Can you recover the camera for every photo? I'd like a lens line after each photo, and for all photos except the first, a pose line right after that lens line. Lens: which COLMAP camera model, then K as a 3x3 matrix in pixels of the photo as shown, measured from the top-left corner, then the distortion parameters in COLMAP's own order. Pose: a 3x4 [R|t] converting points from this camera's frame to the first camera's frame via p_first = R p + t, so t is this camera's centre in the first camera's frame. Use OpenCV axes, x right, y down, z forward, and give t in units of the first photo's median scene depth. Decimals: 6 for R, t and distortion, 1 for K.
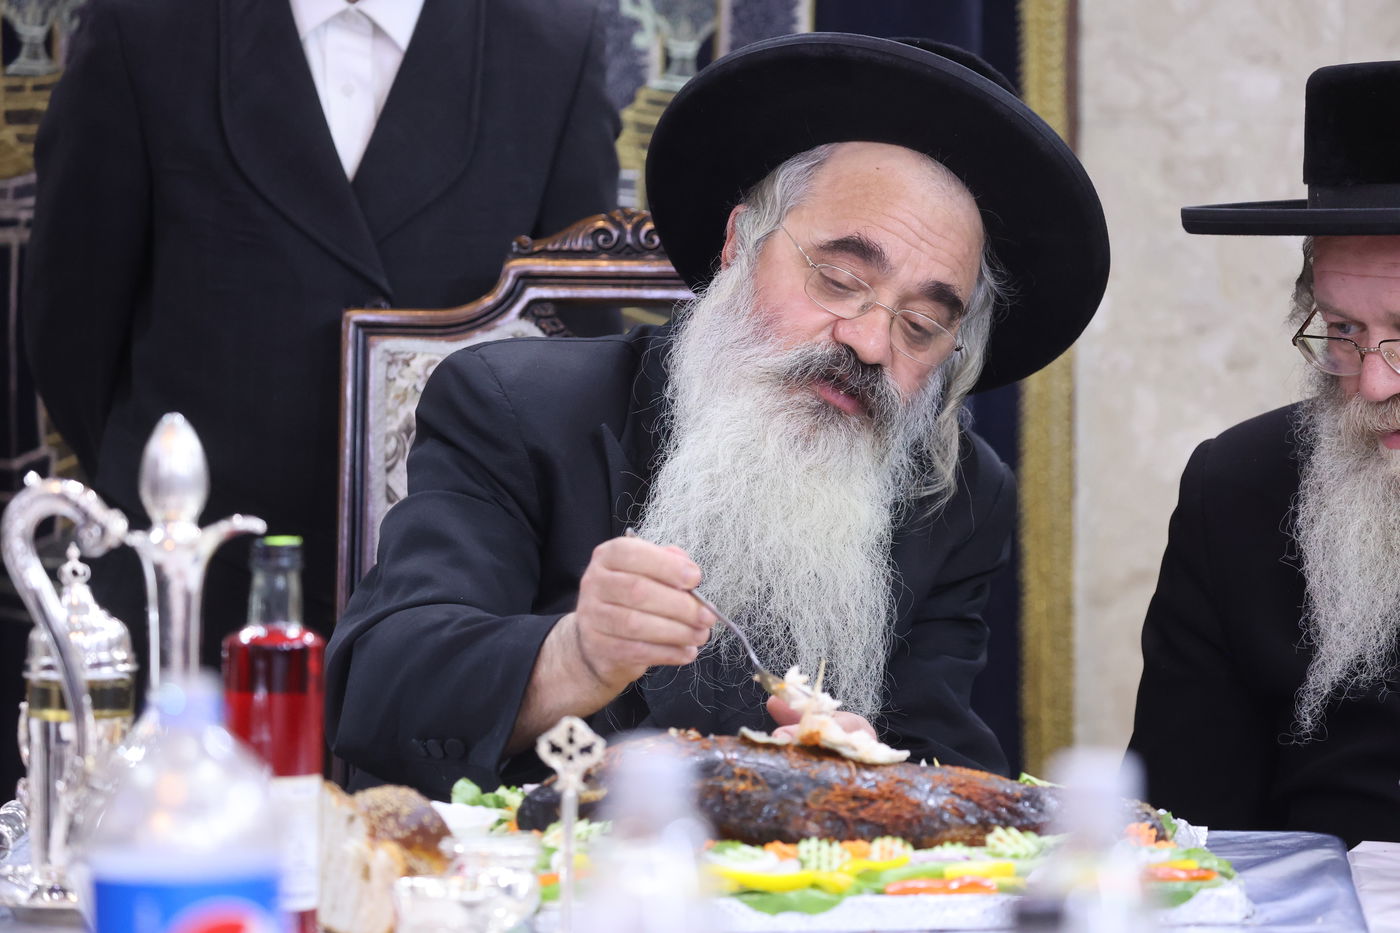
lens RADIAL K [[7821.7, 0, 676.0], [0, 7821.7, 518.9], [0, 0, 1]] dist [0.773047, 0.000000]
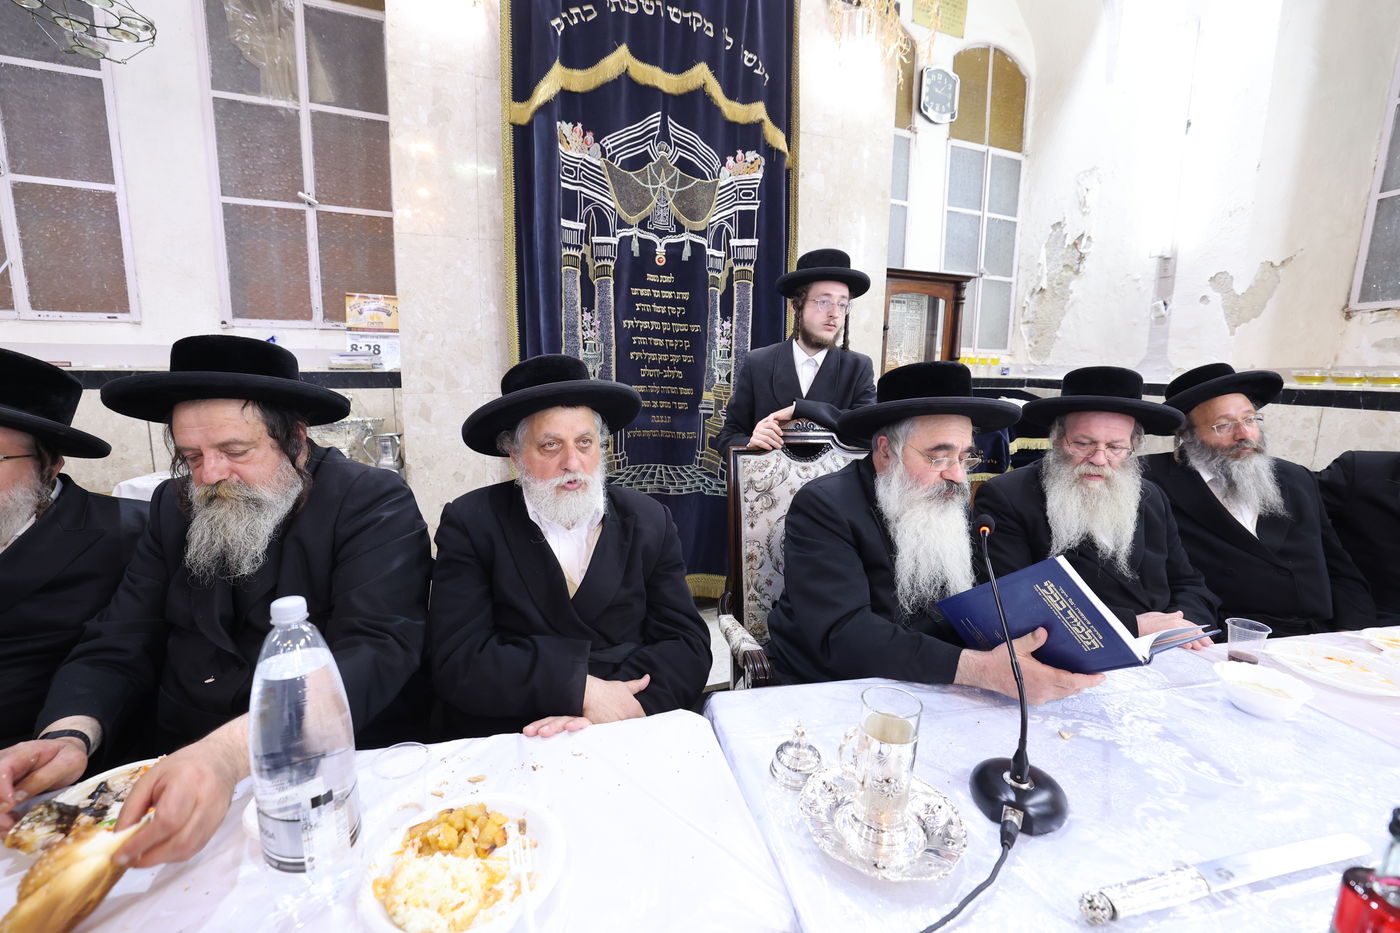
lens RADIAL K [[616.5, 0, 689.0], [0, 616.5, 461.8], [0, 0, 1]] dist [-0.043018, 0.010881]
pose [[0.966827, -0.021884, 0.254494, -0.167578], [0.002112, 0.996974, 0.077703, -0.052954], [-0.255425, -0.074588, 0.963948, 0.921645]]
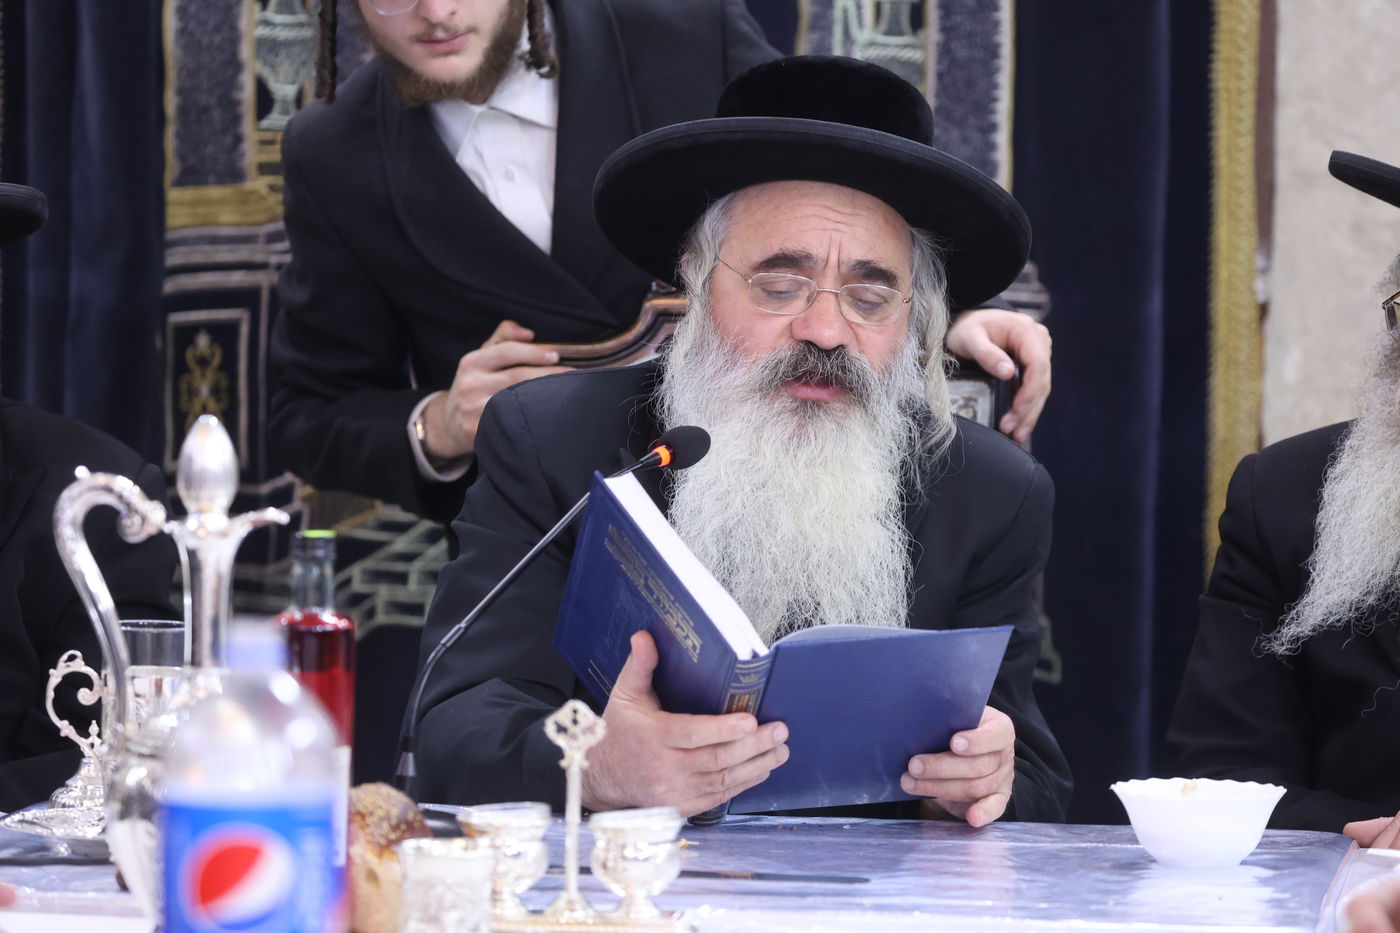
lens RADIAL K [[7821.7, 0, 678.3], [0, 7821.7, 444.8], [0, 0, 1]] dist [0.773047, 0.000000]
pose [[0.996594, 0.015554, -0.080988, 0.085369], [-0.017312, 0.999628, -0.021056, 0.012074], [0.080630, 0.022387, 0.996493, -0.092596]]
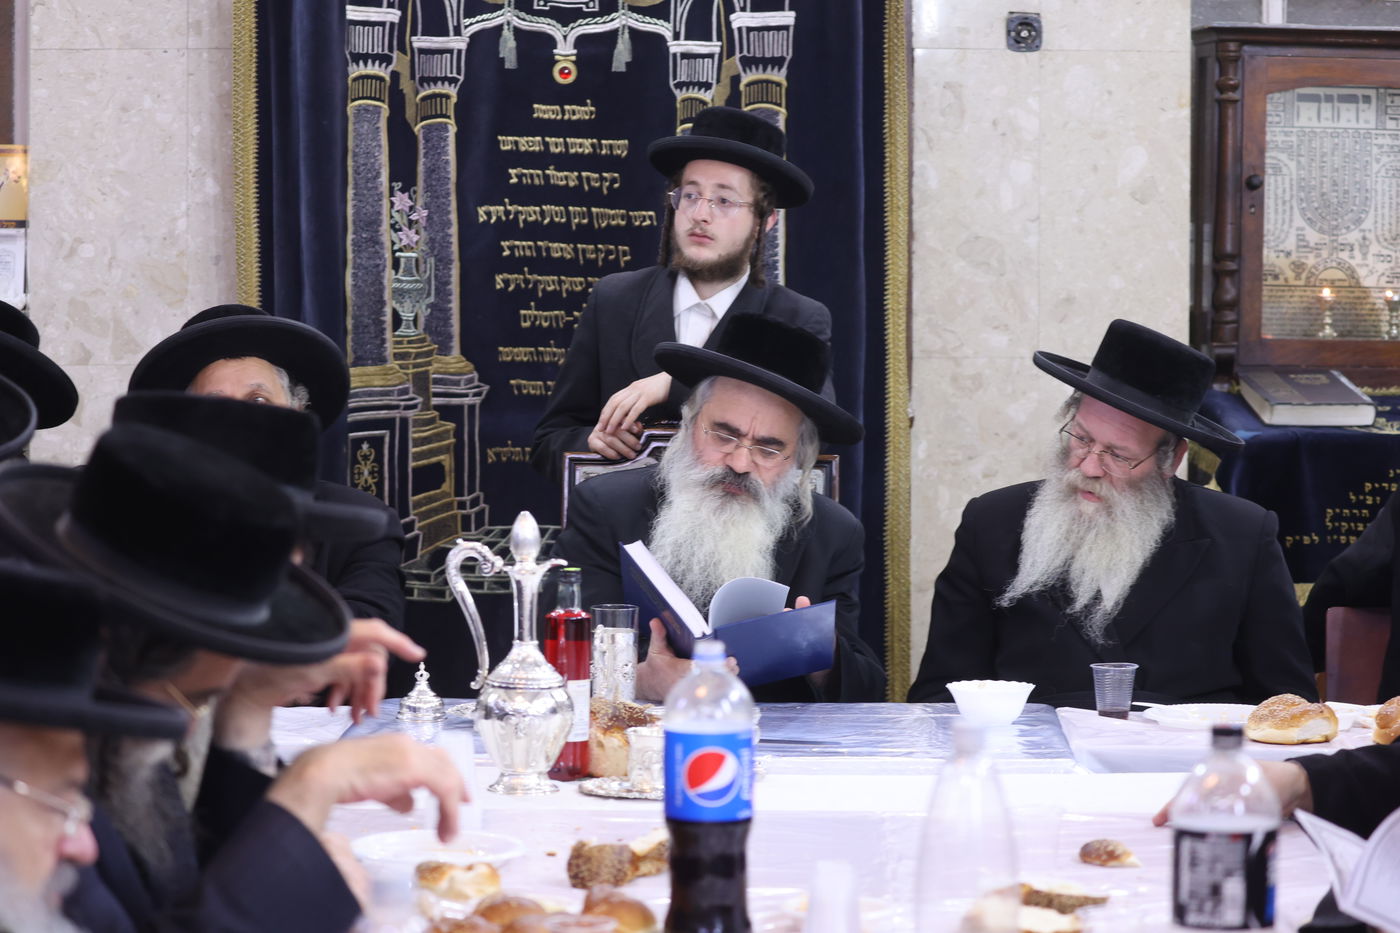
lens RADIAL K [[4152.6, 0, 706.3], [0, 4152.6, 466.2], [0, 0, 1]] dist [-0.338948, 0.000000]
pose [[0.999843, 0.000592, 0.017706, -0.032051], [-0.000308, 0.999872, -0.016026, -0.006788], [-0.017713, 0.016018, 0.999715, -0.125018]]
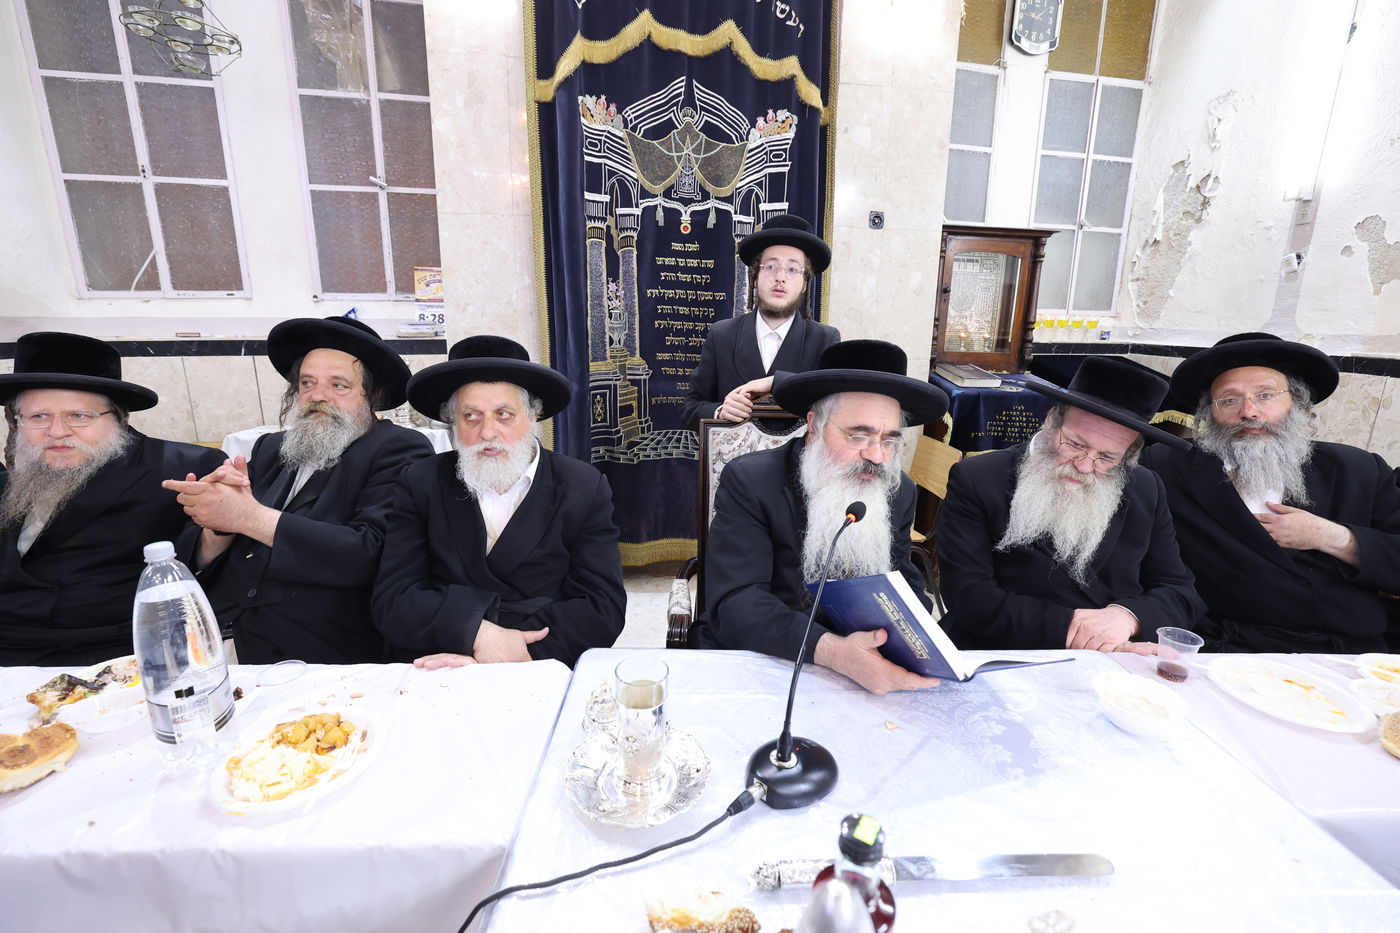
lens RADIAL K [[616.5, 0, 704.7], [0, 616.5, 466.9], [0, 0, 1]] dist [-0.043018, 0.010881]
pose [[0.998309, -0.001250, 0.058118, -0.071779], [-0.007930, 0.987494, 0.157458, -0.063680], [-0.057588, -0.157653, 0.985814, 0.892061]]
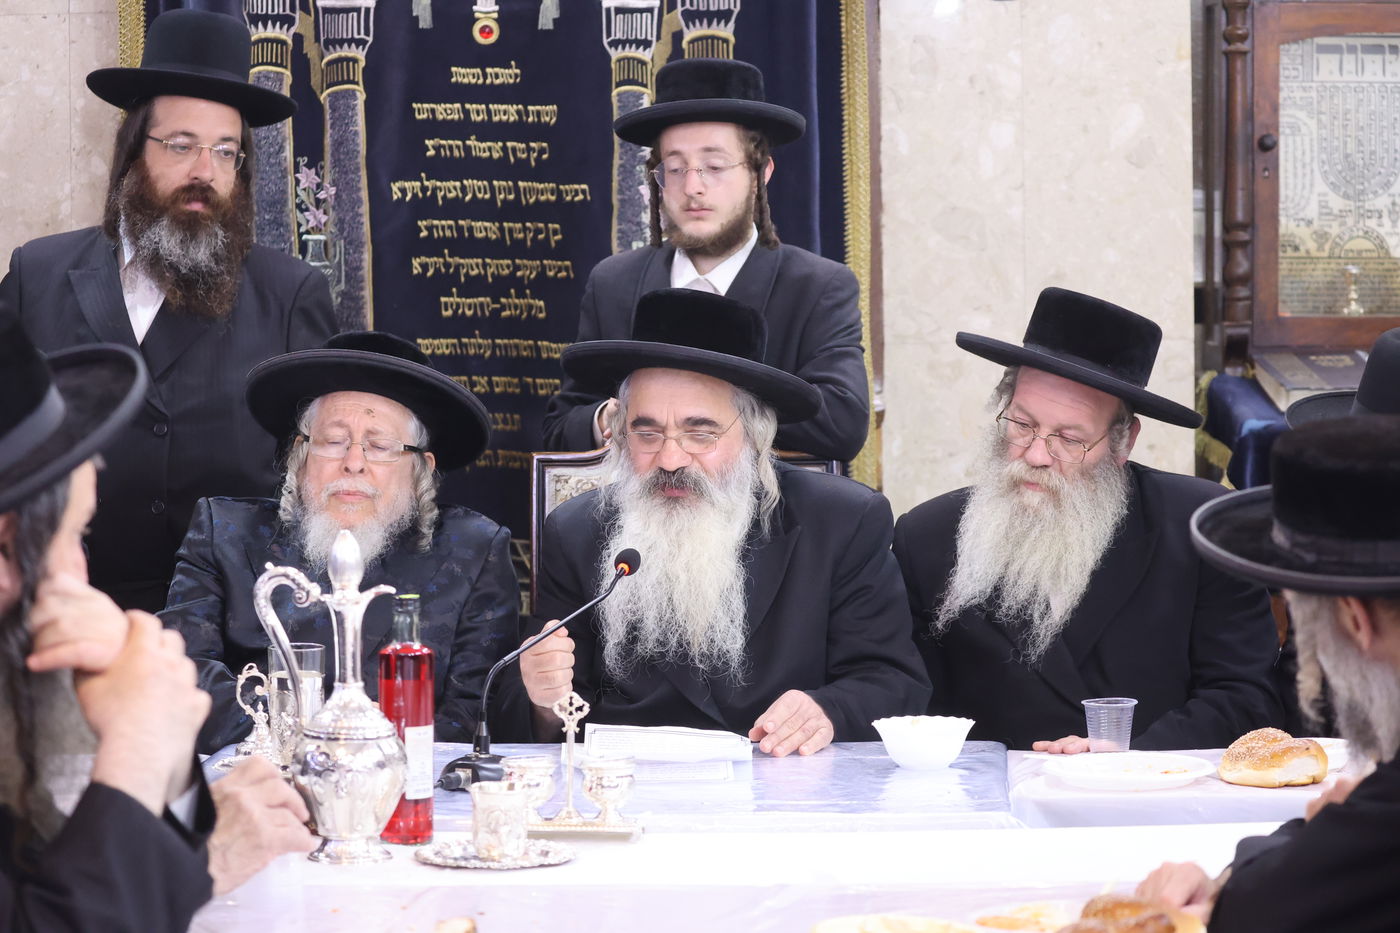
lens RADIAL K [[4152.6, 0, 712.7], [0, 4152.6, 456.4], [0, 0, 1]] dist [-0.338948, 0.000000]
pose [[0.999879, -0.014206, -0.006397, 0.025364], [0.014095, 0.999754, -0.017117, -0.011574], [0.006638, 0.017025, 0.999833, 0.038445]]
